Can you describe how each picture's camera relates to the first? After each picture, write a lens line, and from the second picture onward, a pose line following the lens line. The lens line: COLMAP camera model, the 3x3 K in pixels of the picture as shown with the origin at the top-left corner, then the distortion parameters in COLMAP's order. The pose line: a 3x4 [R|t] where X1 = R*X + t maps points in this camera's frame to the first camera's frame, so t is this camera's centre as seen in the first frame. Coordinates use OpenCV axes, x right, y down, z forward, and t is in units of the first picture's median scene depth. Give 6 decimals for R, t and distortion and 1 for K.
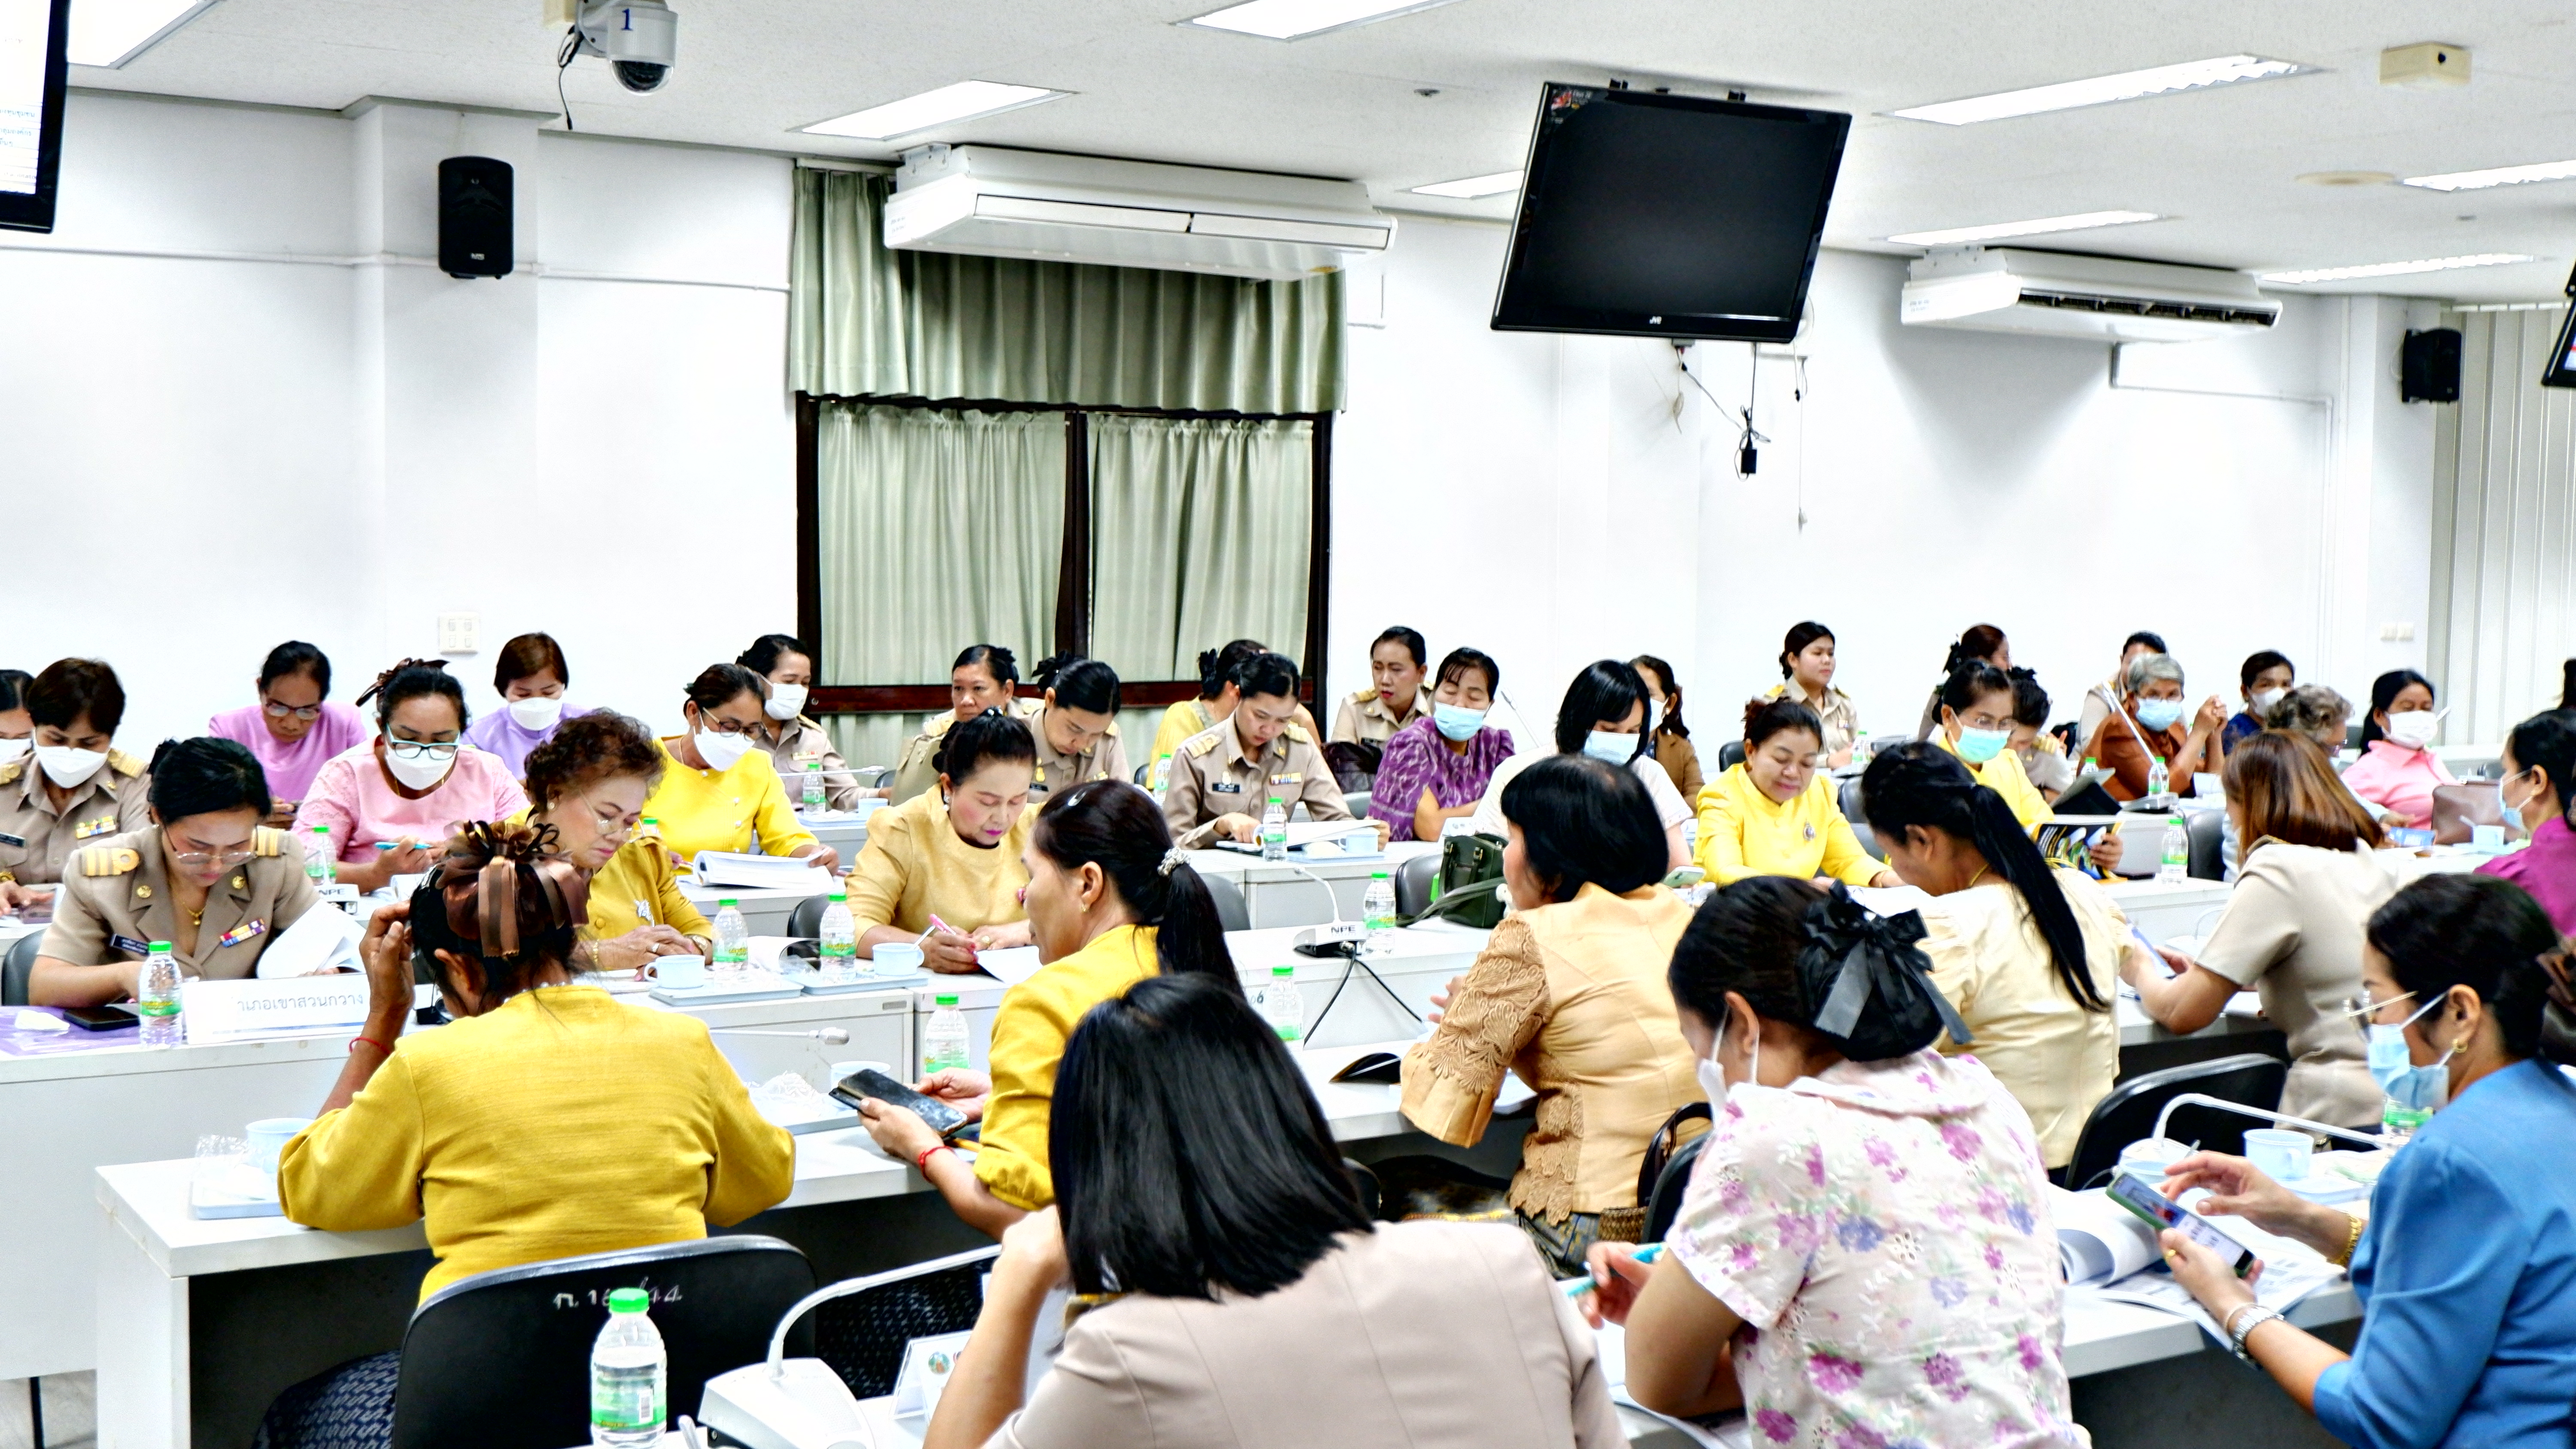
lens RADIAL K [[2853.7, 0, 1281.9], [0, 2853.7, 728.4], [0, 0, 1]] dist [0.074970, 0.000000]
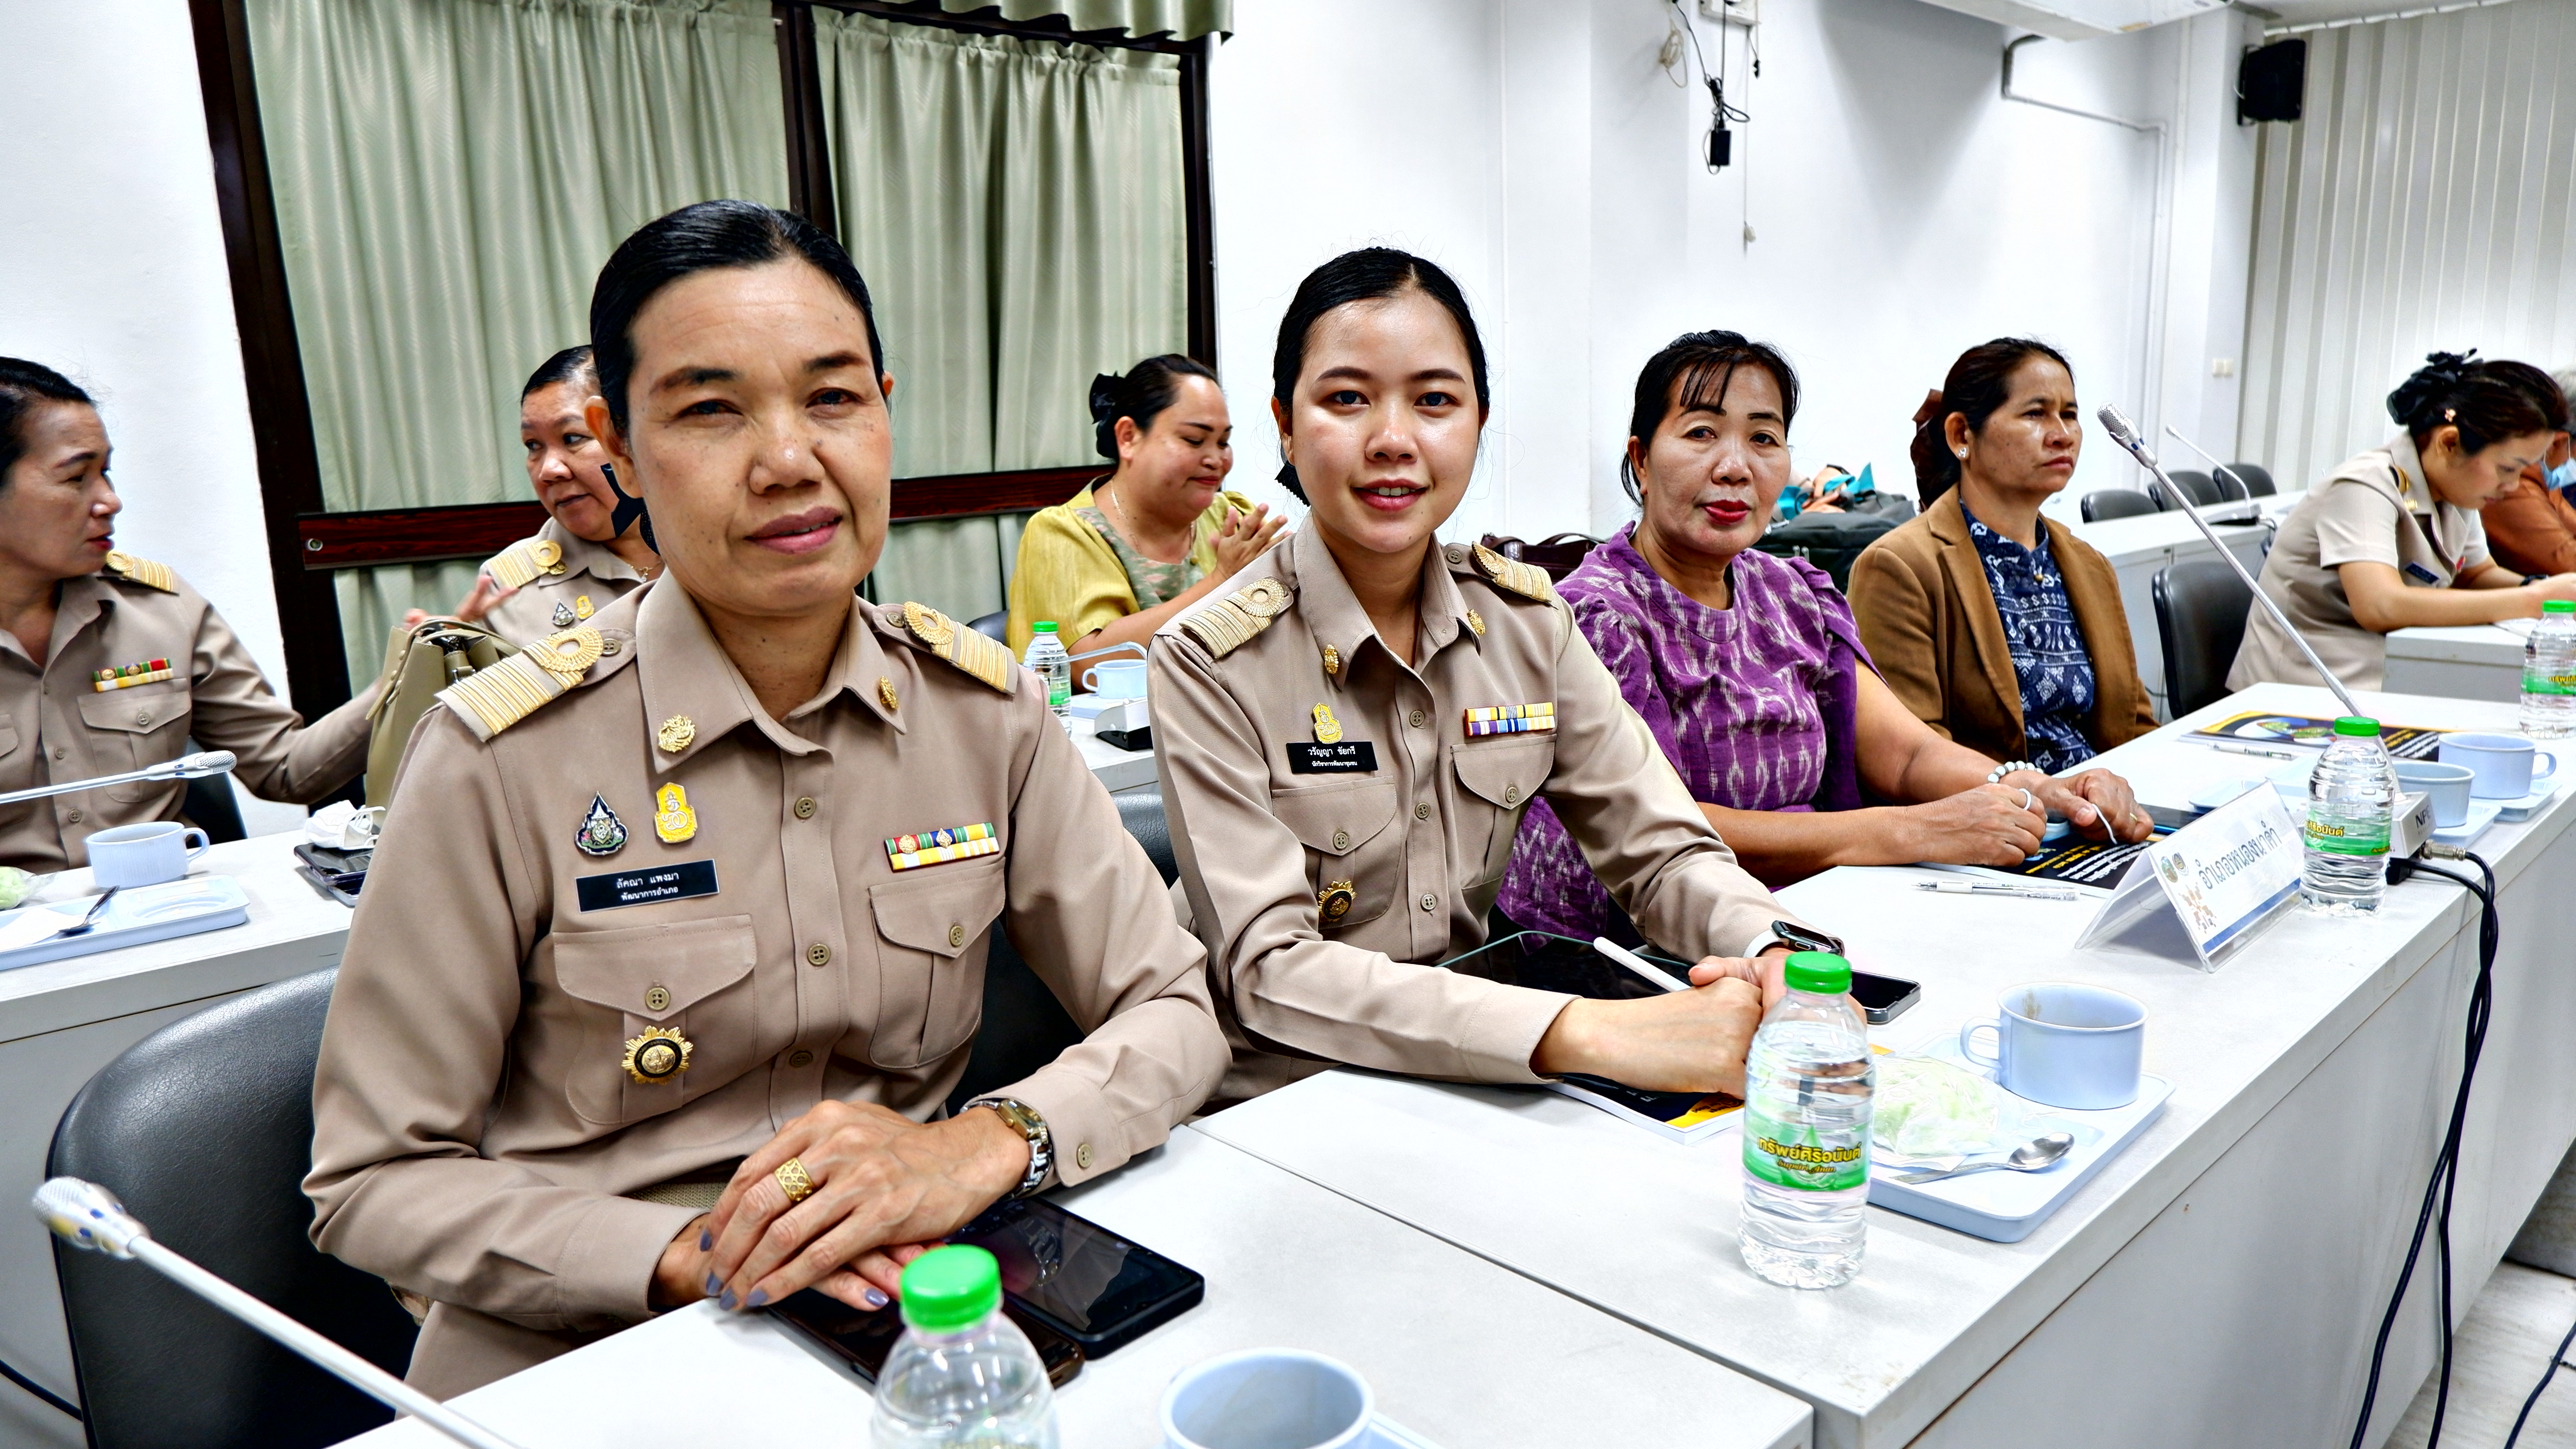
lens RADIAL K [[1710.5, 0, 1294.9], [0, 1710.5, 708.0], [0, 0, 1]] dist [-0.020332, -0.000737]
pose [[0.982331, -0.078265, 0.170003, -0.041417], [0.059366, 0.991758, 0.113542, -0.004137], [-0.177489, -0.101443, 0.978881, 0.622815]]
